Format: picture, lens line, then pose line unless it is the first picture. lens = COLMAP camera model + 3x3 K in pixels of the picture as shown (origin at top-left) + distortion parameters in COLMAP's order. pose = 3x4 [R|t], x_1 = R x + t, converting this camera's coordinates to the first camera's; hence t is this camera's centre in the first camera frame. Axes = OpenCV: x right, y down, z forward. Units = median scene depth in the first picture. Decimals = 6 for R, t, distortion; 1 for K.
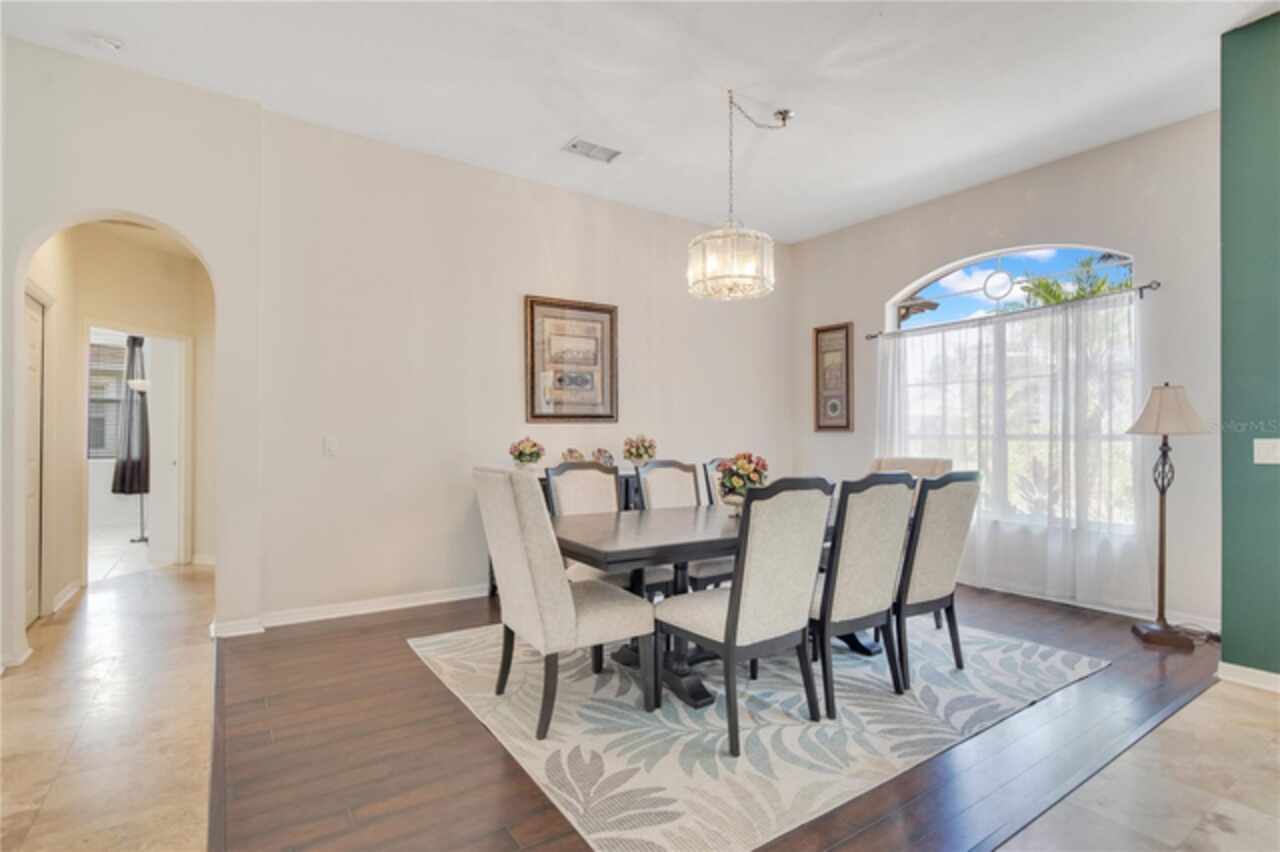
lens RADIAL K [[611.6, 0, 635.9], [0, 611.6, 431.1], [0, 0, 1]] dist [-0.031283, 0.003133]
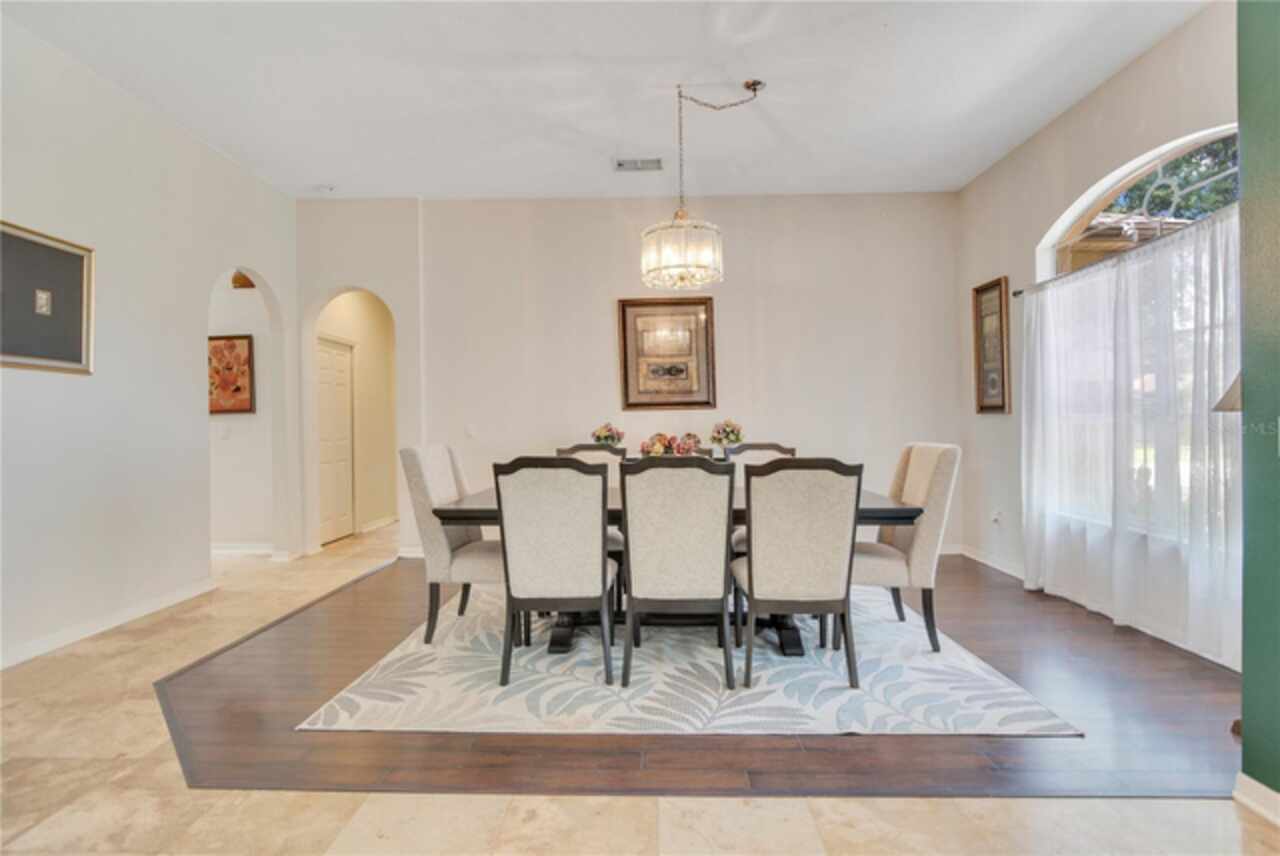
lens RADIAL K [[611.6, 0, 647.1], [0, 611.6, 424.5], [0, 0, 1]] dist [-0.031283, 0.003133]
pose [[0.817317, -0.008109, -0.576131, 0.518975], [0.013757, 0.999891, 0.005442, 0.006782], [0.576024, -0.012374, 0.817339, 0.086735]]
